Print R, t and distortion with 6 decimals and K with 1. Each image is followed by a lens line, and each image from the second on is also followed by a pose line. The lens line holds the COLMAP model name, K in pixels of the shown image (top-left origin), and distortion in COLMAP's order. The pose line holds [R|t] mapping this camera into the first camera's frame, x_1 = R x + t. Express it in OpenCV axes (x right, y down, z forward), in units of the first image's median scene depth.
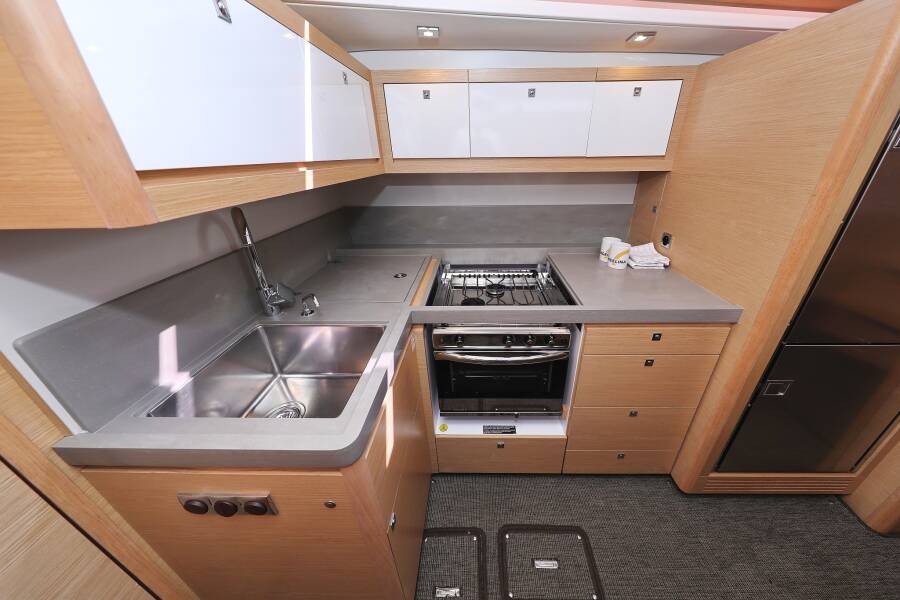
lens RADIAL K [[305.7, 0, 477.8], [0, 305.7, 307.0], [0, 0, 1]] dist [-0.000480, -0.000404]
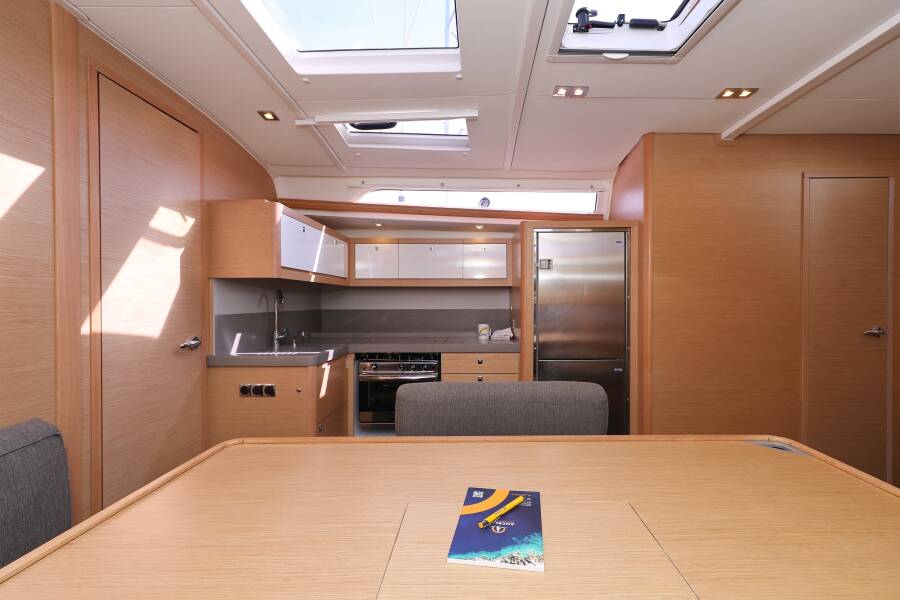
lens RADIAL K [[395.6, 0, 458.6], [0, 395.6, 293.8], [0, 0, 1]] dist [0.007309, -0.000272]
pose [[0.999426, 0.012683, -0.031411, 0.437727], [-0.025824, 0.885365, -0.464178, 0.696814], [0.021923, 0.464723, 0.885185, -1.057264]]
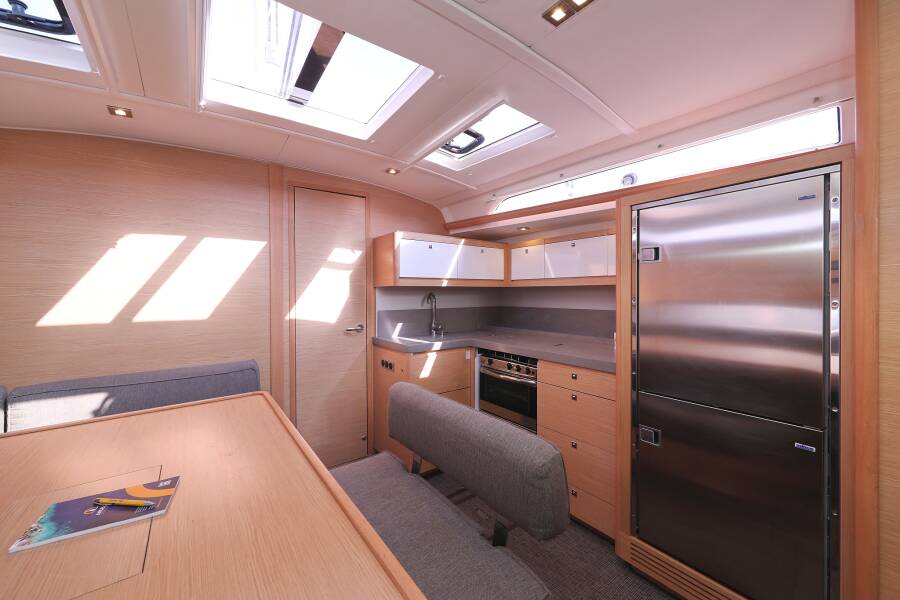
lens RADIAL K [[326.4, 0, 440.6], [0, 326.4, 290.0], [0, 0, 1]] dist [-0.009085, -0.000421]
pose [[0.563654, 0.003838, -0.826002, 1.324229], [-0.371324, 0.894428, -0.249231, 0.294292], [0.737843, 0.447195, 0.505573, -0.409730]]
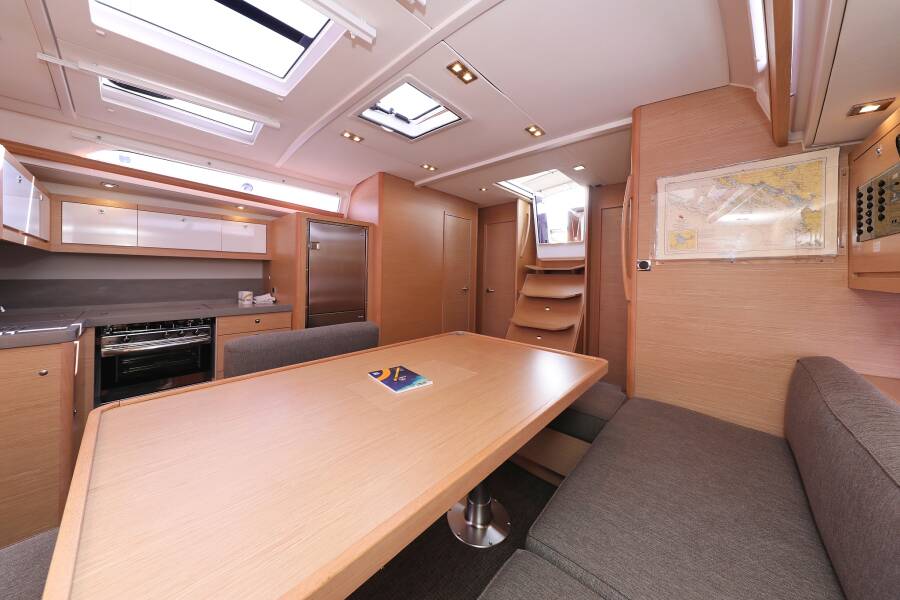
lens RADIAL K [[305.7, 0, 451.8], [0, 305.7, 273.4], [0, 0, 1]] dist [-0.000480, -0.000404]
pose [[0.692077, 0.025983, 0.721356, -0.038623], [0.304899, 0.895299, -0.324772, 0.779612], [-0.654268, 0.444708, 0.611693, -1.190494]]
